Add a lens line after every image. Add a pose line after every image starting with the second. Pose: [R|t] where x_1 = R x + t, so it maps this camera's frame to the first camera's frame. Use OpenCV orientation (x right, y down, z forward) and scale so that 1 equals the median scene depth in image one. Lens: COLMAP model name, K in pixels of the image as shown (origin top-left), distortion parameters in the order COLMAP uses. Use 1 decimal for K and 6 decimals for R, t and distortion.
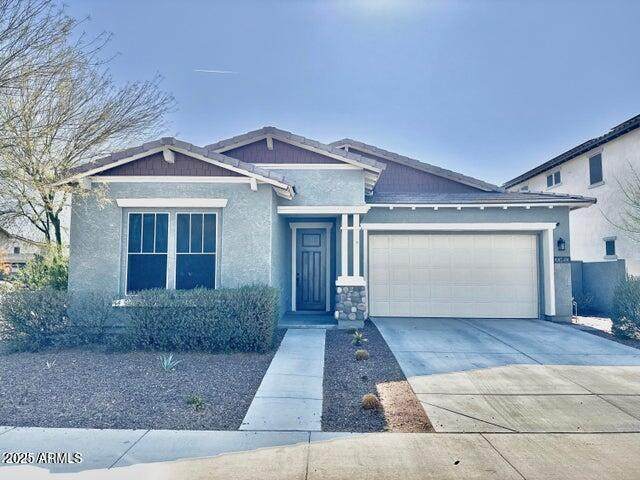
lens RADIAL K [[448.2, 0, 320.0], [0, 448.2, 240.0], [0, 0, 1]] dist [0.111185, -0.136616]
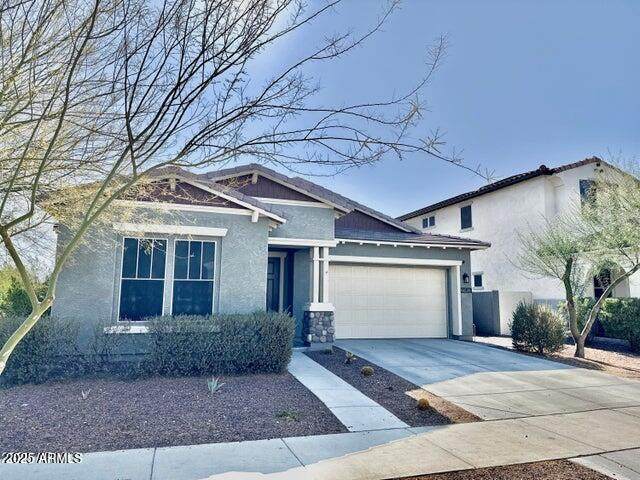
lens RADIAL K [[448.2, 0, 320.0], [0, 448.2, 240.0], [0, 0, 1]] dist [0.111185, -0.136616]
pose [[0.943544, 0.050427, 0.327388, -0.313646], [-0.031995, 0.997597, -0.061448, -0.006141], [-0.329700, 0.047504, 0.942890, -0.061934]]
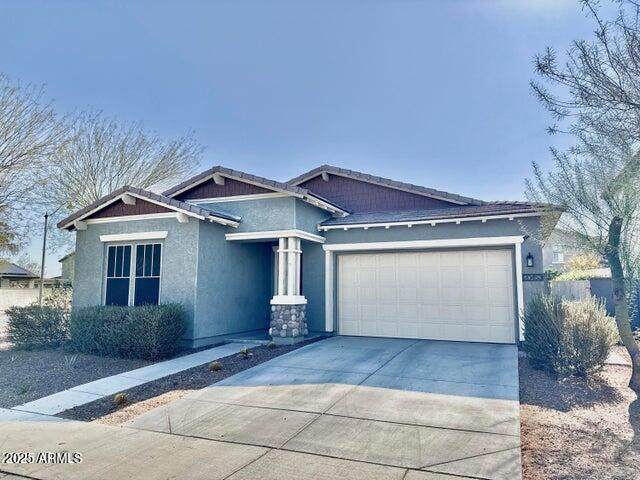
lens RADIAL K [[448.2, 0, 320.0], [0, 448.2, 240.0], [0, 0, 1]] dist [0.111185, -0.136616]
pose [[0.923383, -0.045381, -0.381187, 0.572428], [0.028714, 0.998371, -0.049303, 0.003568], [0.382804, 0.034580, 0.923182, 0.035548]]
